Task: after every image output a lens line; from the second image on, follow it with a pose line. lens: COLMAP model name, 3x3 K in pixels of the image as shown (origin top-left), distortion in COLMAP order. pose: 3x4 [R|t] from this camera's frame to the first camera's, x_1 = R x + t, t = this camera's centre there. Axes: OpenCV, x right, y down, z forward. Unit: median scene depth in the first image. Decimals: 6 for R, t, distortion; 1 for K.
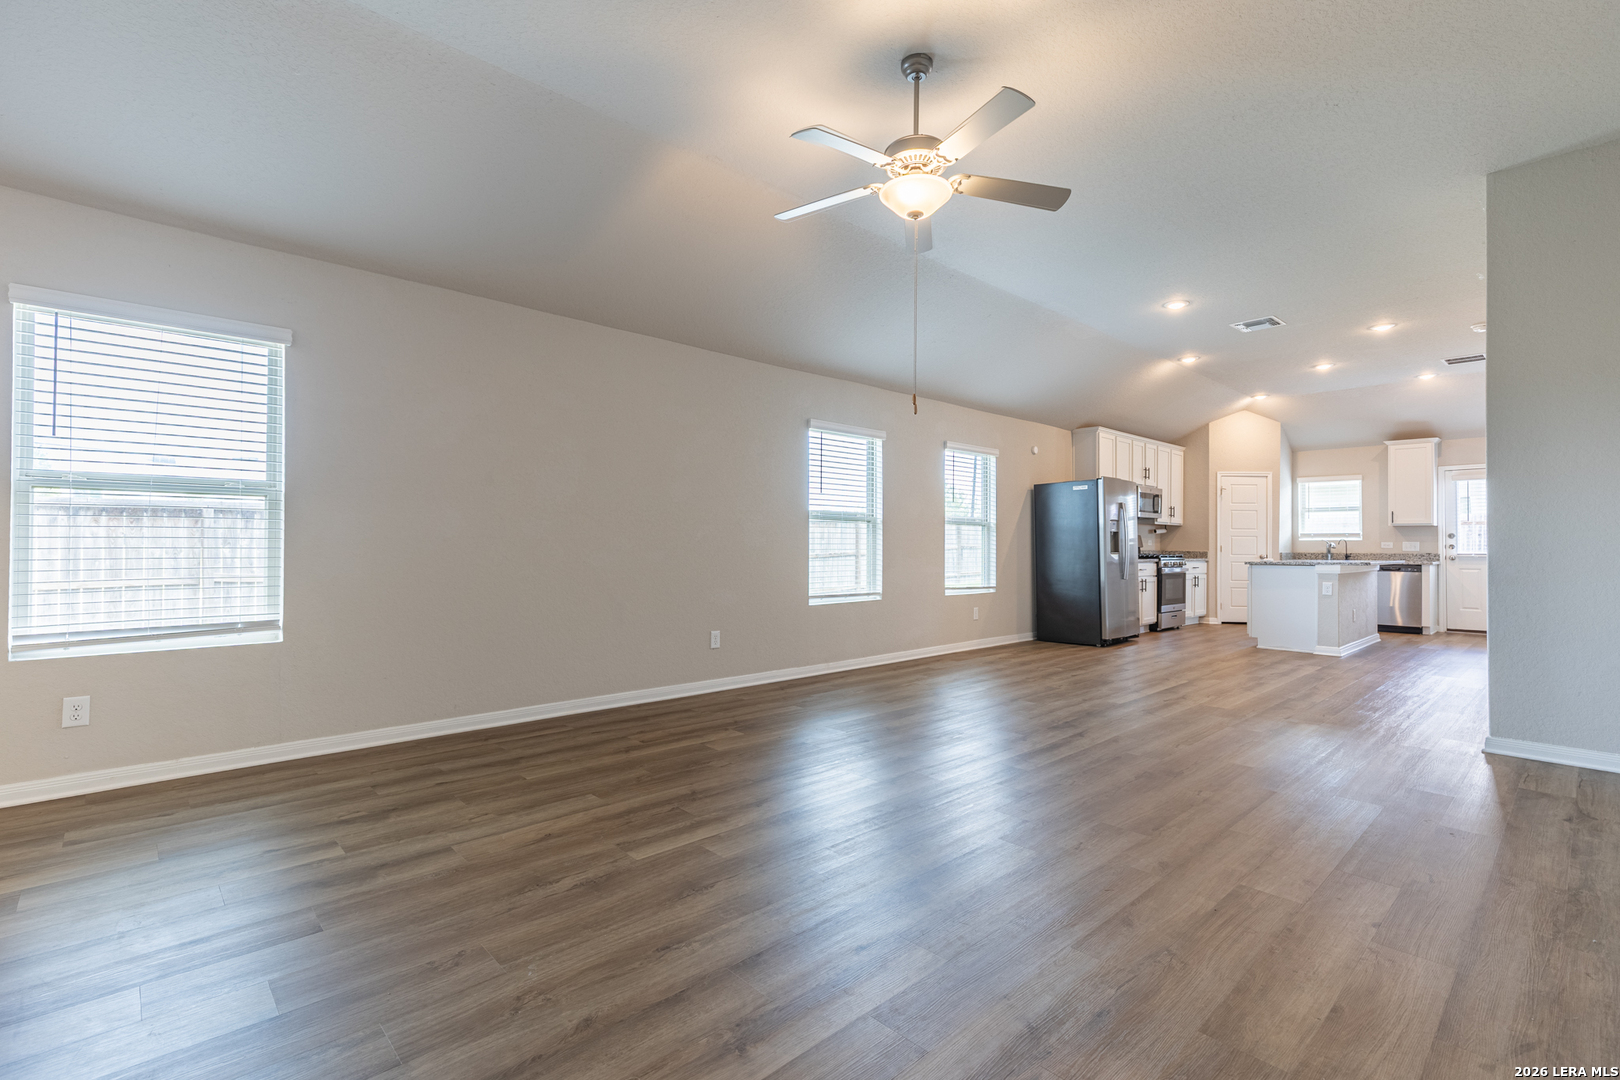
lens RADIAL K [[730.3, 0, 812.2], [0, 730.3, 537.1], [0, 0, 1]] dist [0.005669, -0.000895]
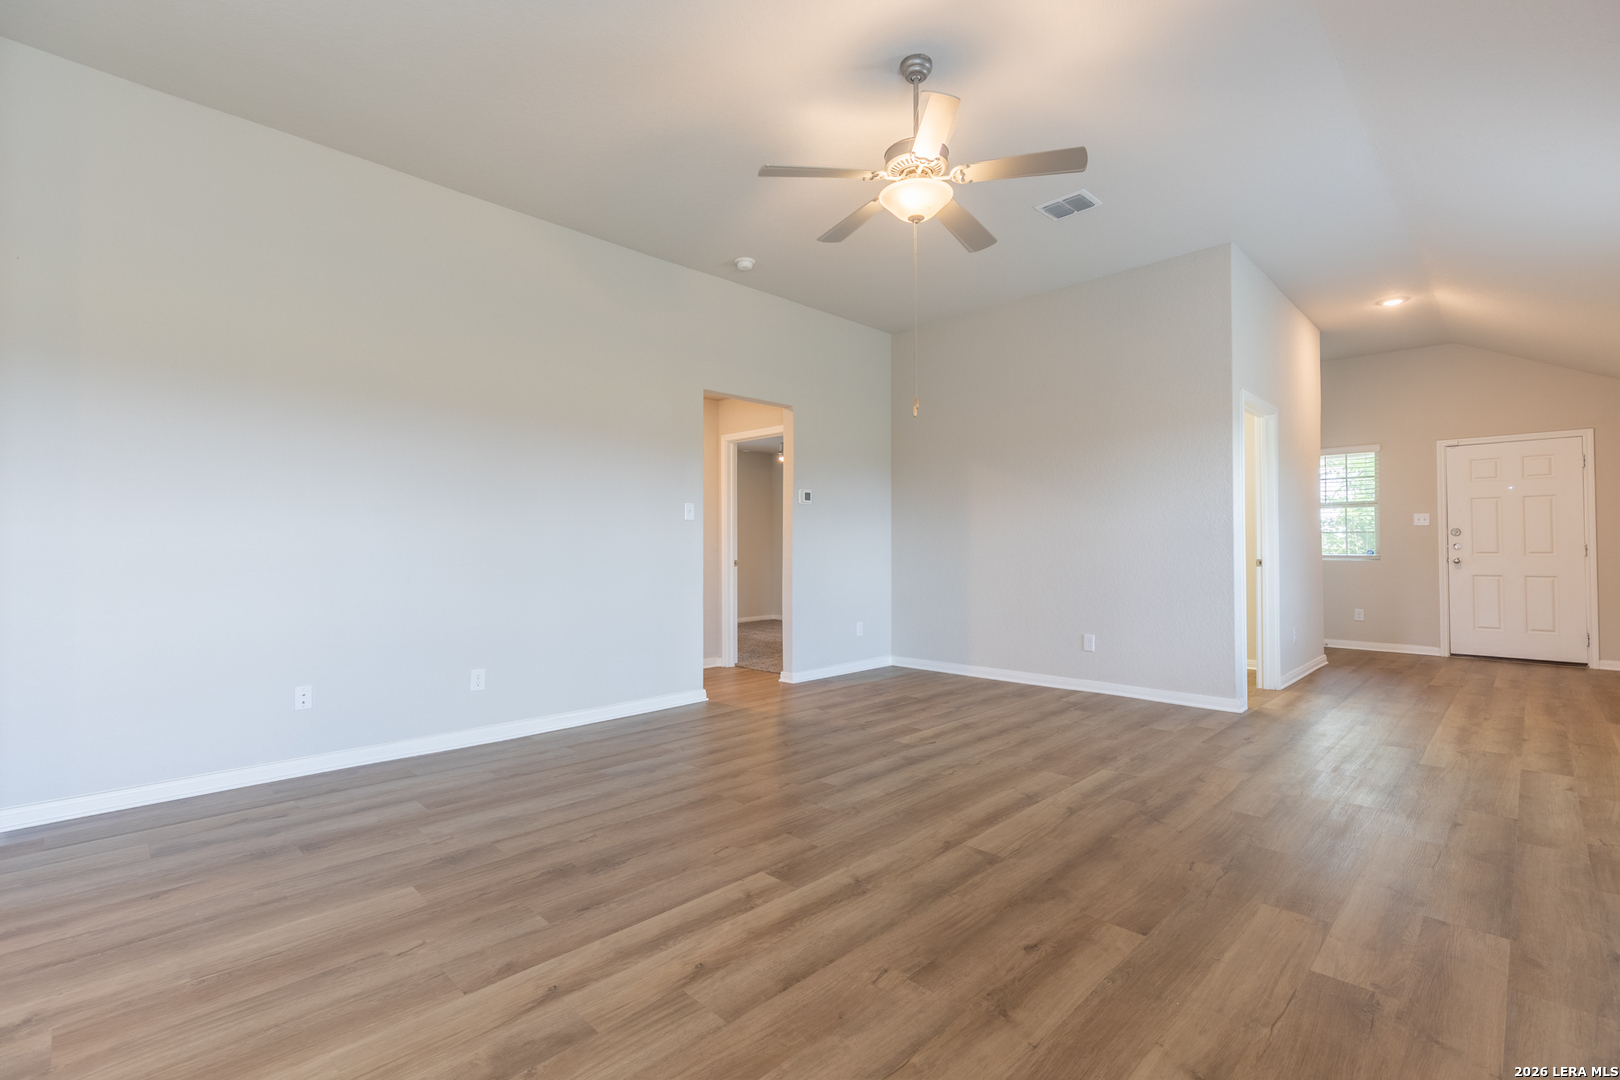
lens RADIAL K [[730.3, 0, 812.5], [0, 730.3, 535.0], [0, 0, 1]] dist [0.005669, -0.000895]
pose [[-0.999084, -0.005190, -0.042481, 0.130125], [-0.003898, 0.999529, -0.030453, 0.008881], [0.042619, -0.030259, -0.998633, 0.799025]]
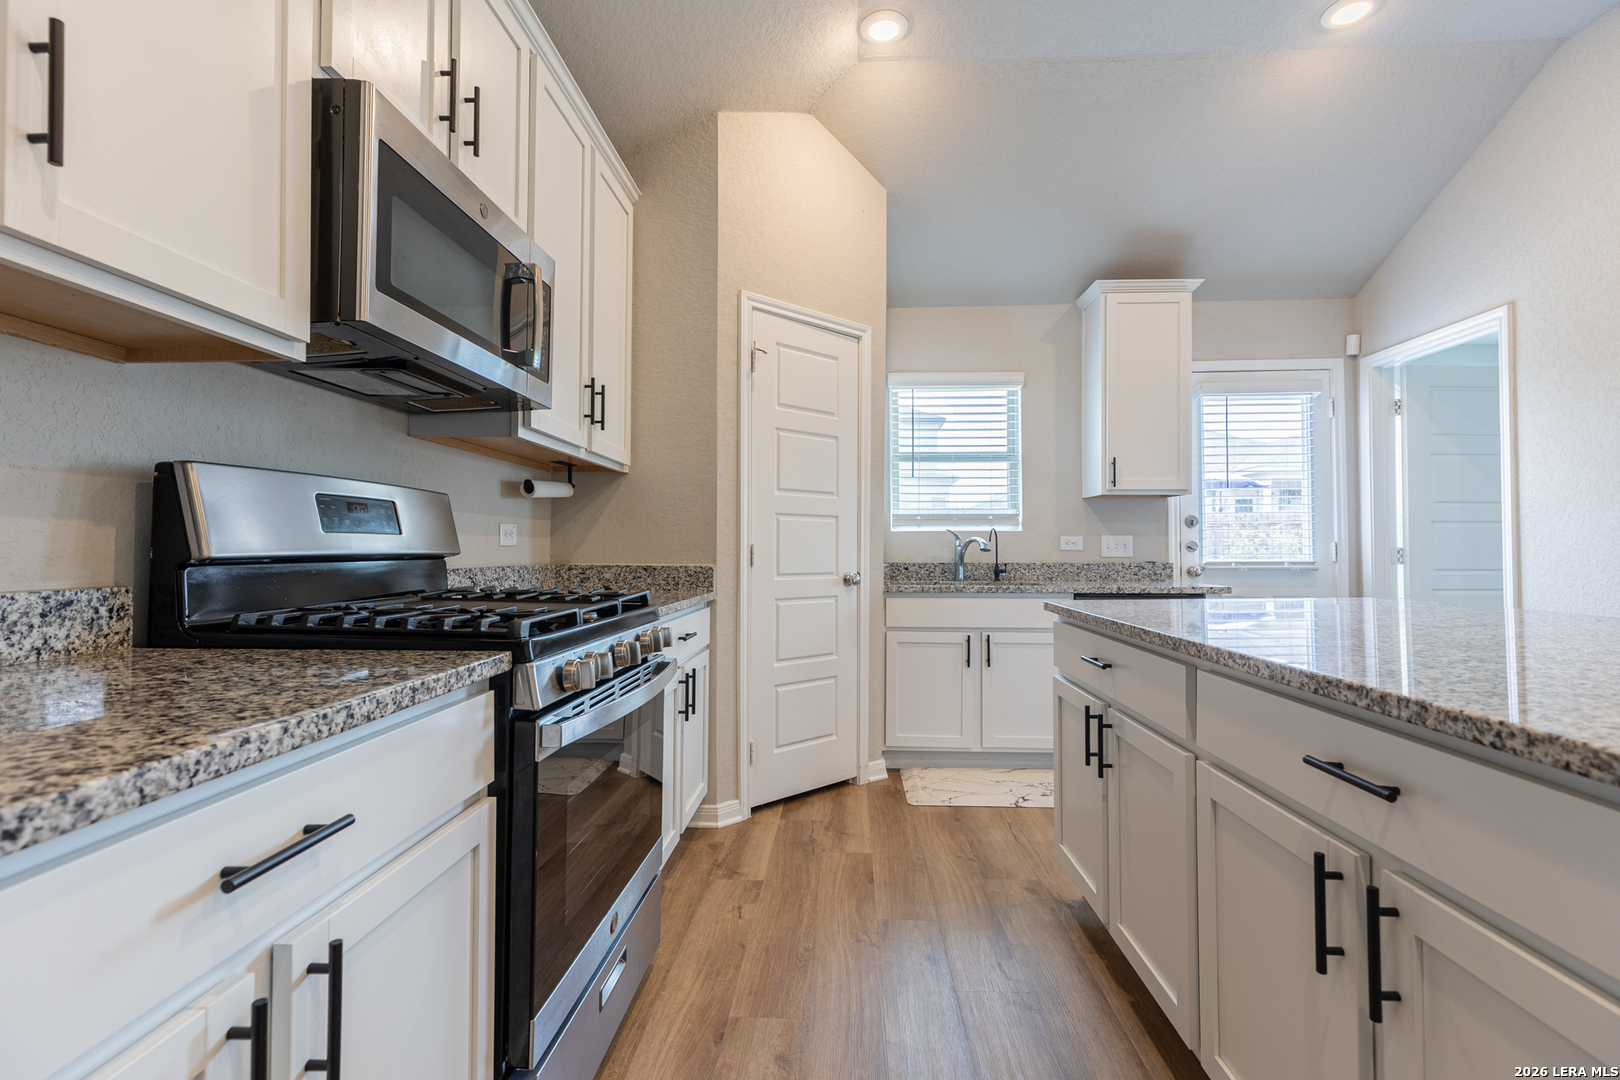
lens RADIAL K [[730.3, 0, 815.4], [0, 730.3, 535.2], [0, 0, 1]] dist [0.005669, -0.000895]
pose [[0.716541, 0.008061, 0.697499, 0.517989], [-0.005627, 0.999967, -0.005775, 0.012544], [-0.697523, 0.000213, 0.716563, 1.069239]]
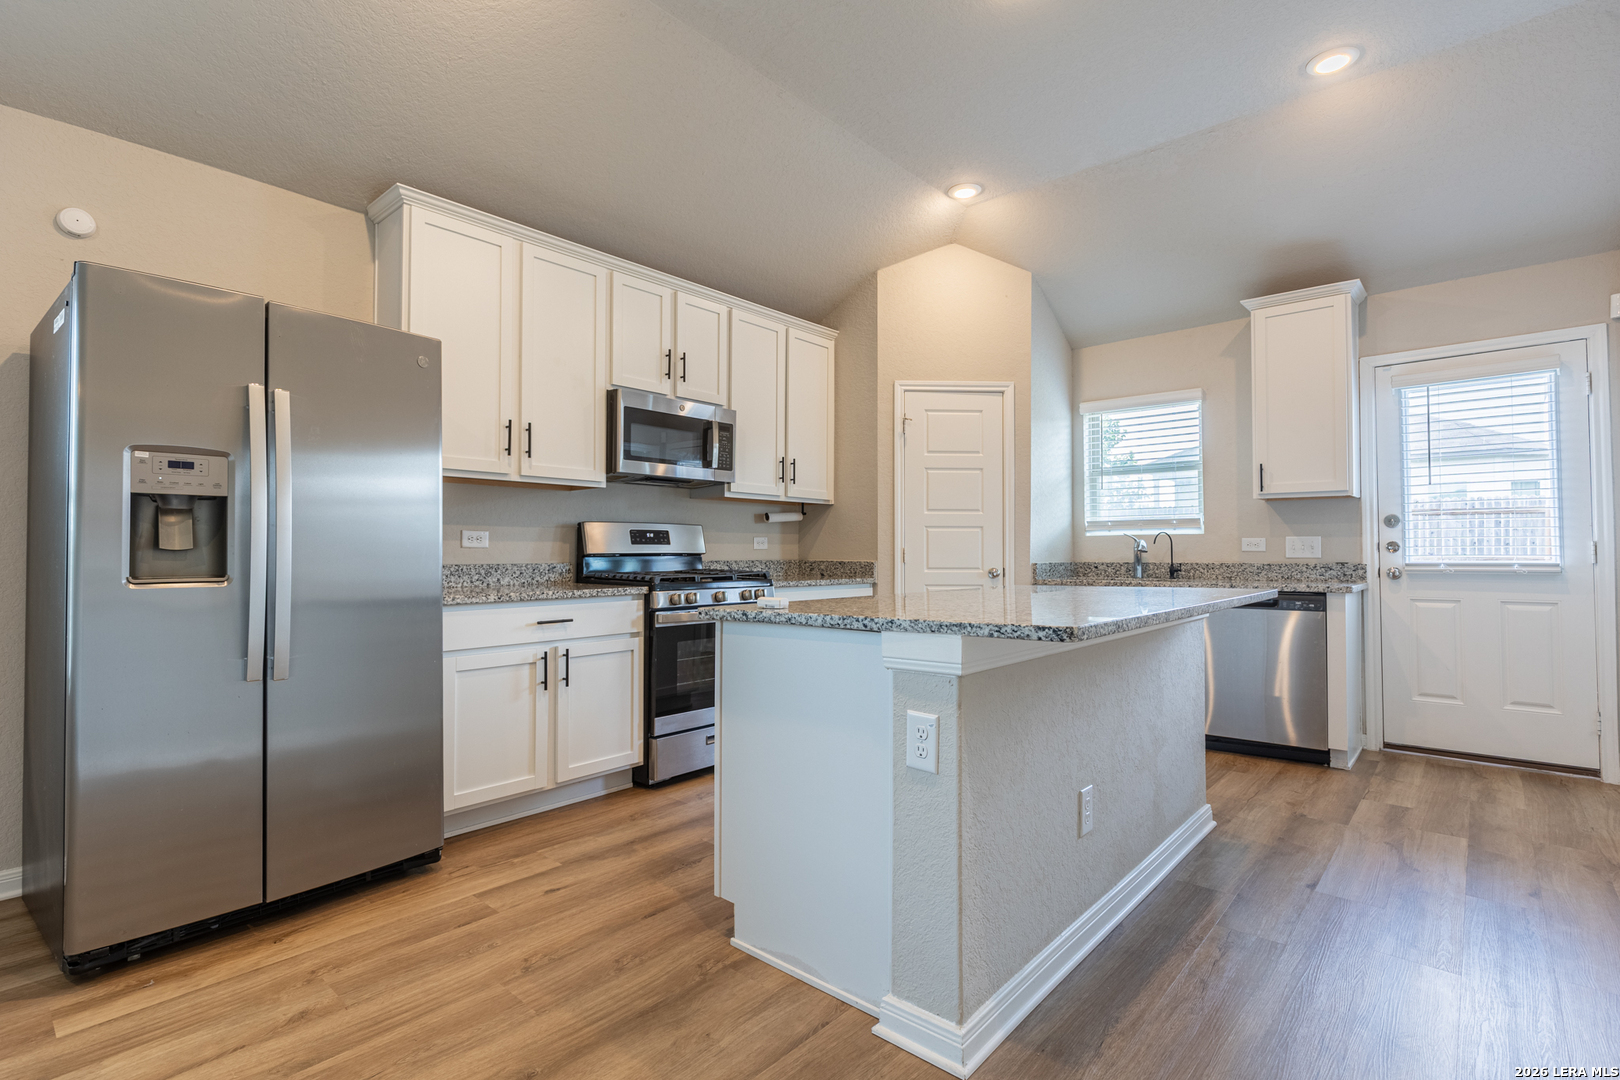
lens RADIAL K [[769.2, 0, 812.9], [0, 769.2, 535.6], [0, 0, 1]] dist [0.003675, -0.001398]
pose [[0.995046, -0.005150, 0.099278, 0.633006], [0.005932, 0.999954, -0.007582, 0.009933], [-0.099234, 0.008134, 0.995031, 0.754073]]
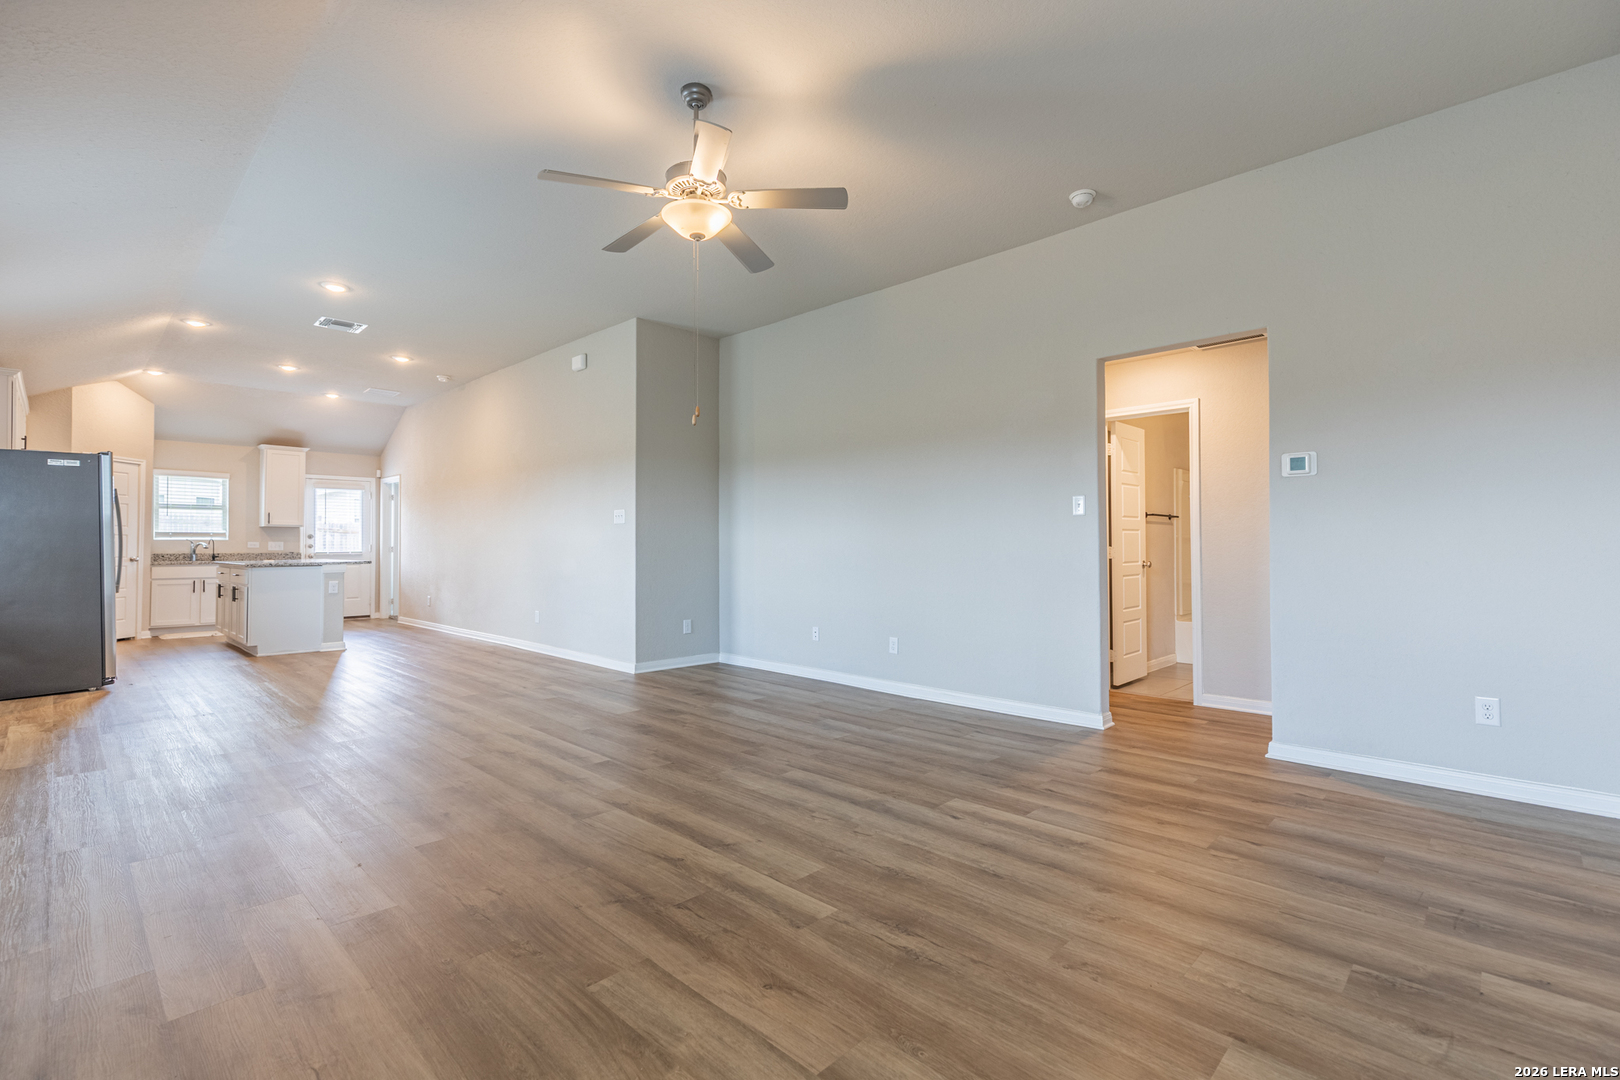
lens RADIAL K [[730.3, 0, 816.9], [0, 730.3, 536.1], [0, 0, 1]] dist [0.005669, -0.000895]
pose [[-0.051442, 0.010168, 0.998624, -0.369763], [-0.011572, 0.999875, -0.010777, 0.000421], [-0.998609, -0.012110, -0.051318, 0.354876]]
